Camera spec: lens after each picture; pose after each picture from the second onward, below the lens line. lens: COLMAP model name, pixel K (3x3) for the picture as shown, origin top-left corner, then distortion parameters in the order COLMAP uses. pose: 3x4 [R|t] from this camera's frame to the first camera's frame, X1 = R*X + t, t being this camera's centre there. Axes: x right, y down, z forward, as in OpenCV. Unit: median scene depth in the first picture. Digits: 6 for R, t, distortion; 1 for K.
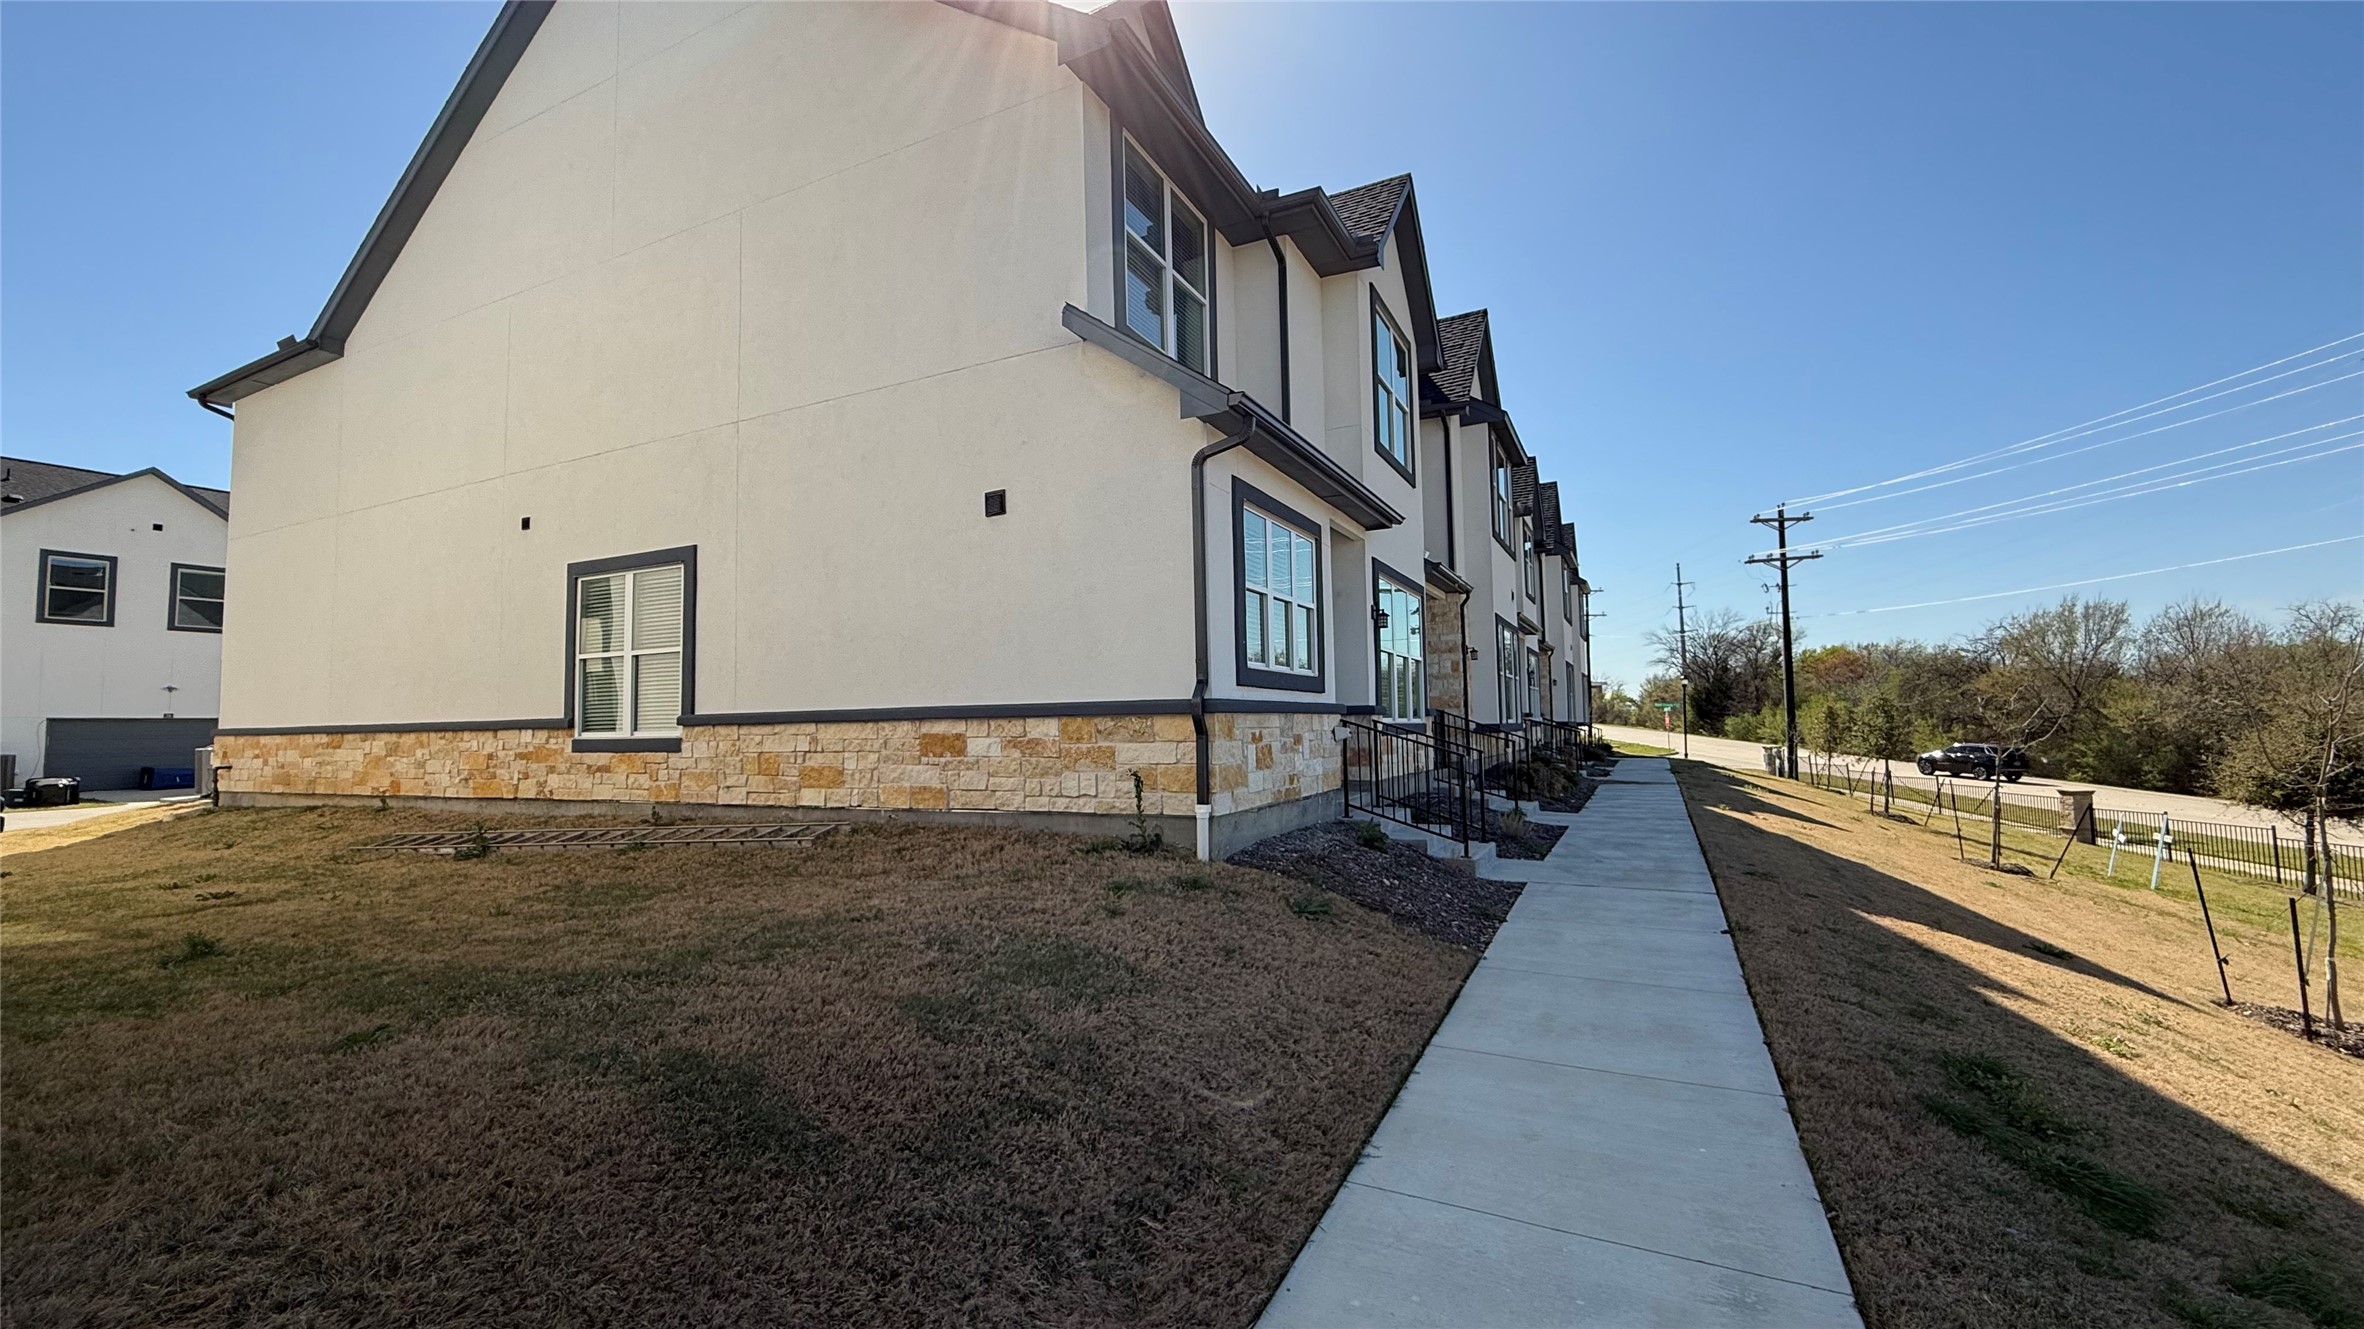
lens RADIAL K [[939.8, 0, 1174.1], [0, 939.8, 662.3], [0, 0, 1]] dist [0.000668, -0.000146]
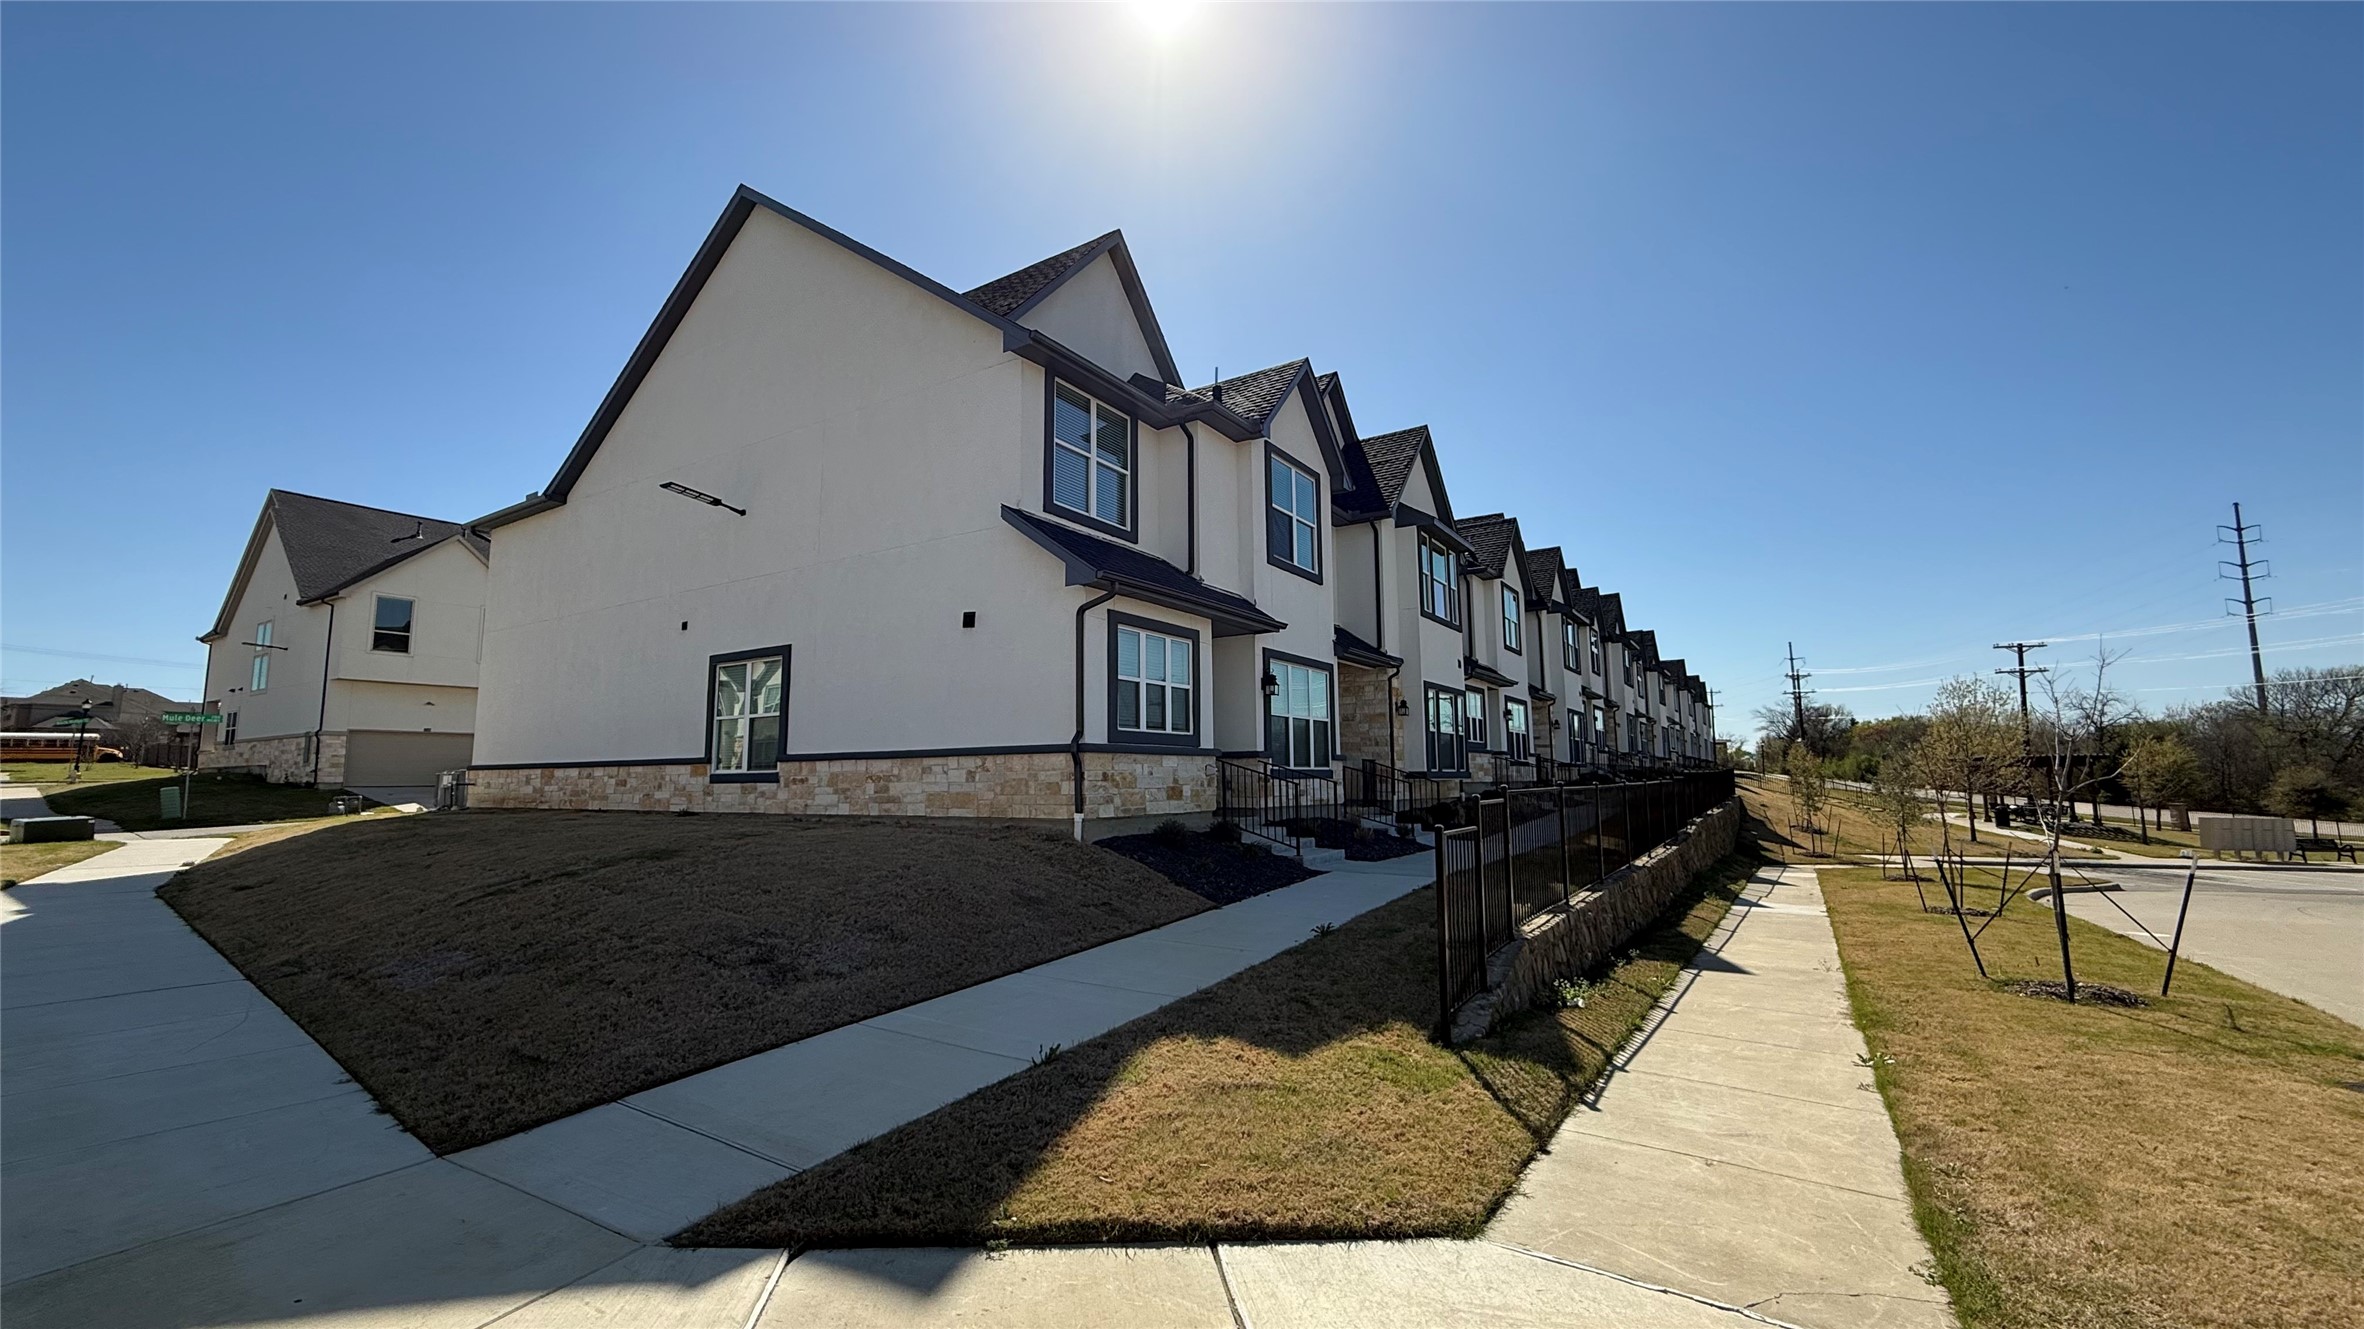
lens RADIAL K [[939.8, 0, 1179.7], [0, 939.8, 672.3], [0, 0, 1]] dist [0.000668, -0.000146]
pose [[0.994721, 0.000370, -0.102613, 0.245535], [-0.004808, 0.999063, -0.043007, -0.013319], [0.102501, 0.043273, 0.993791, -0.399137]]
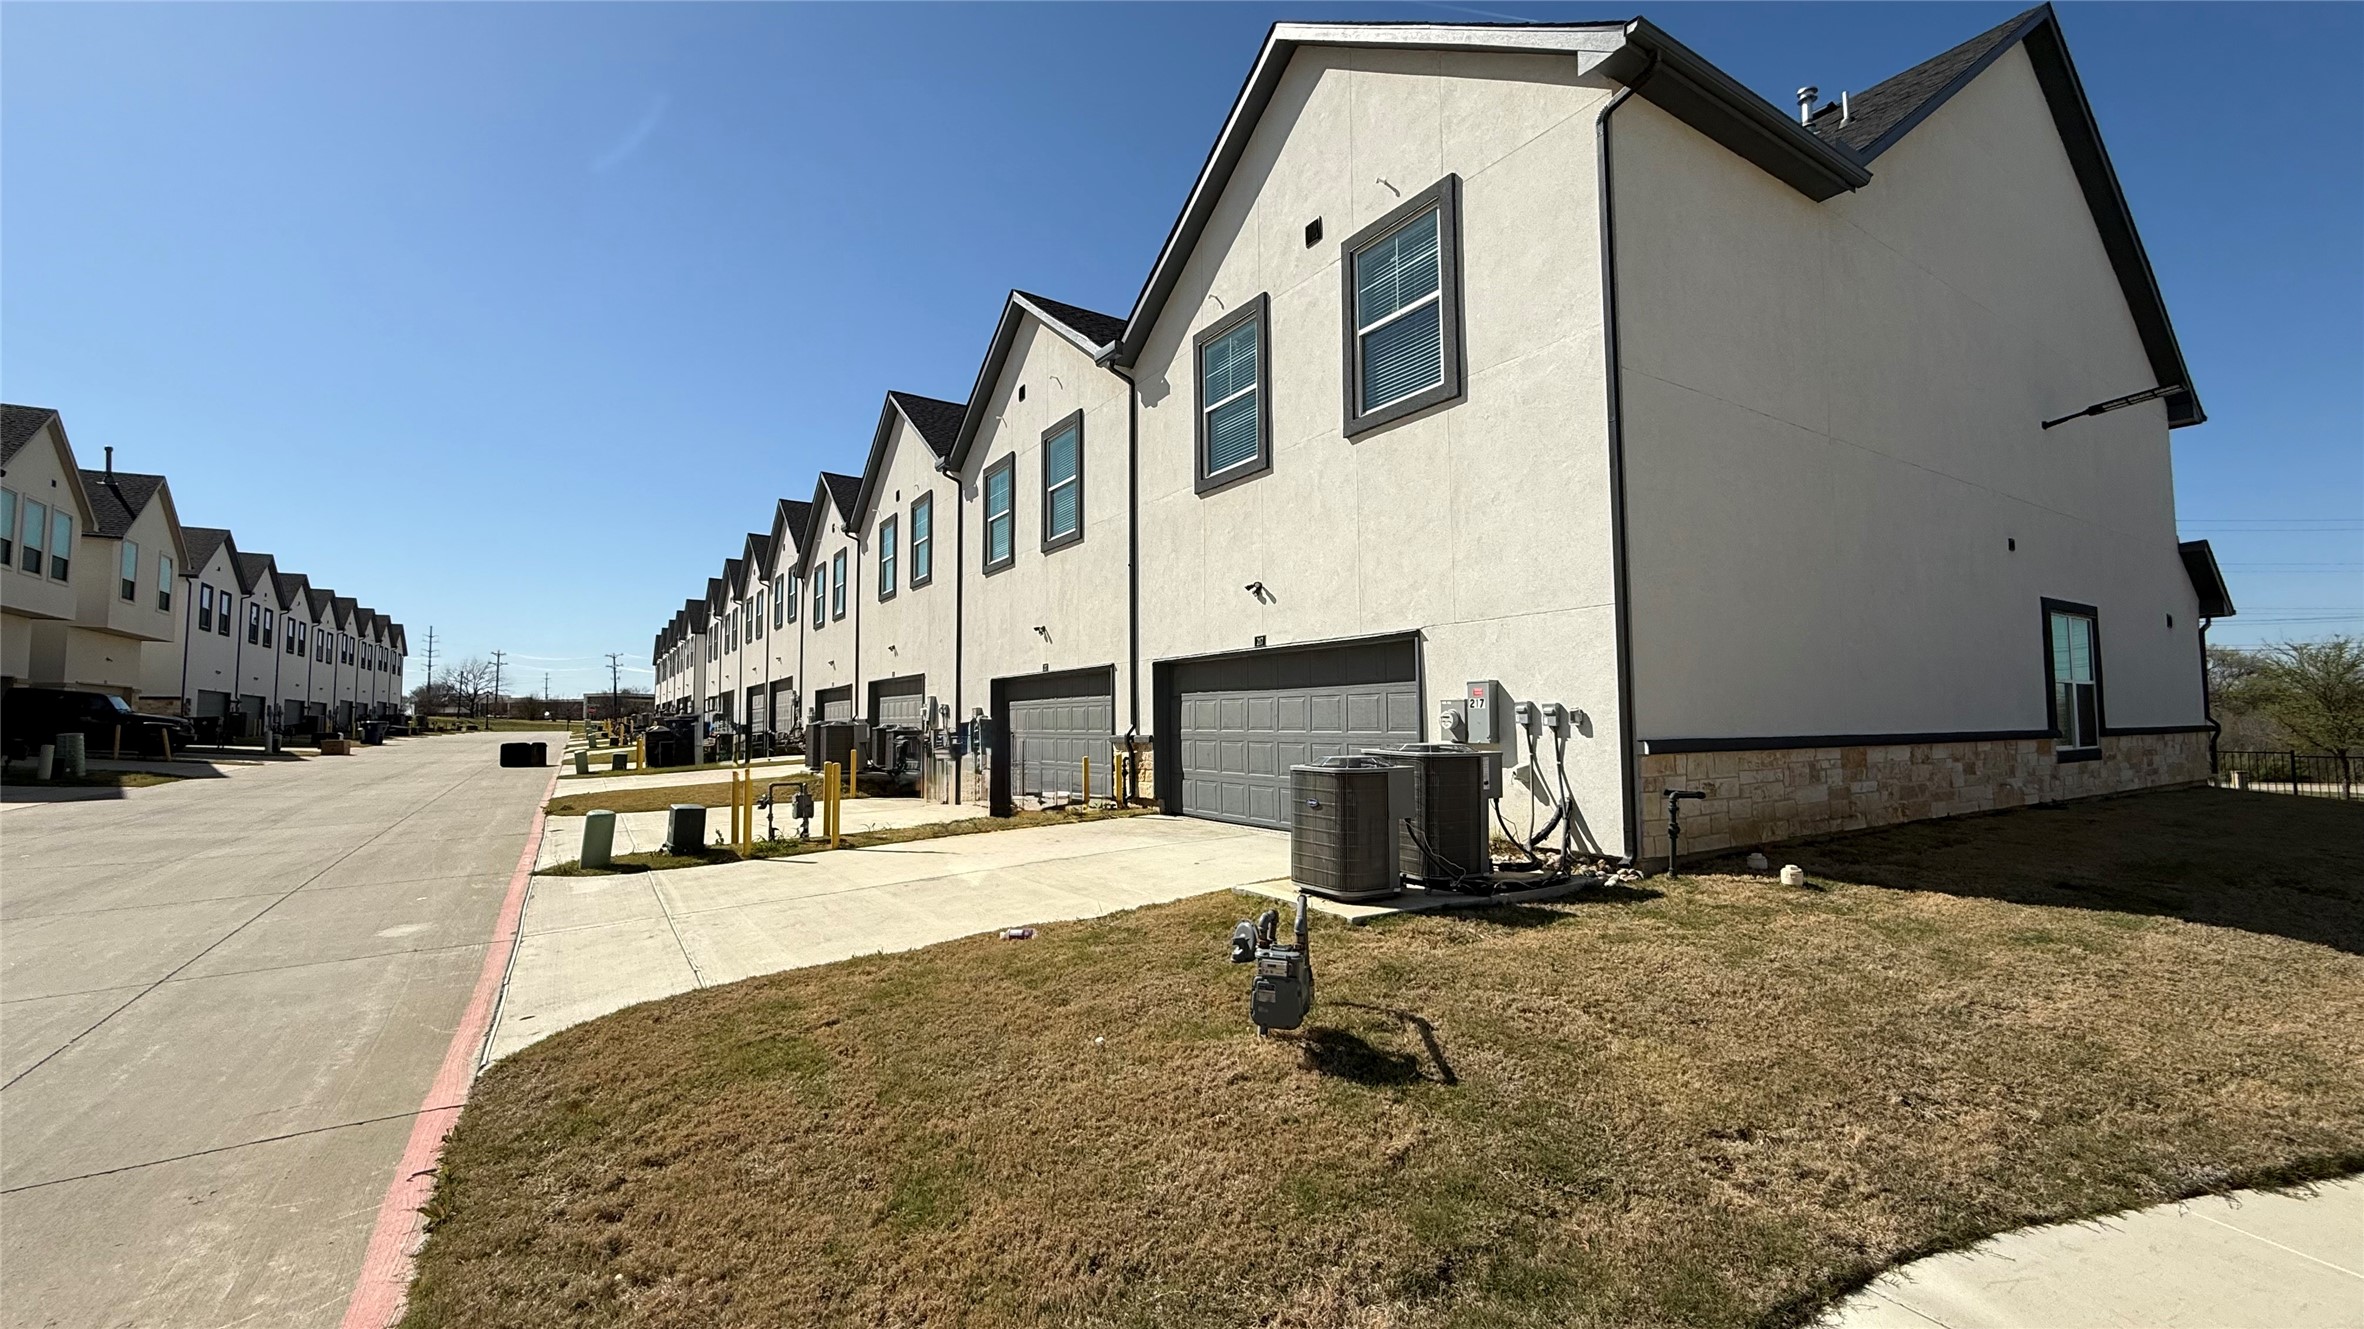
lens RADIAL K [[939.8, 0, 1176.4], [0, 939.8, 662.1], [0, 0, 1]] dist [0.000668, -0.000146]
pose [[0.505925, 0.070915, 0.859657, -2.420896], [-0.065303, 0.996904, -0.043805, 0.109437], [-0.860102, -0.033976, 0.508989, 1.518206]]
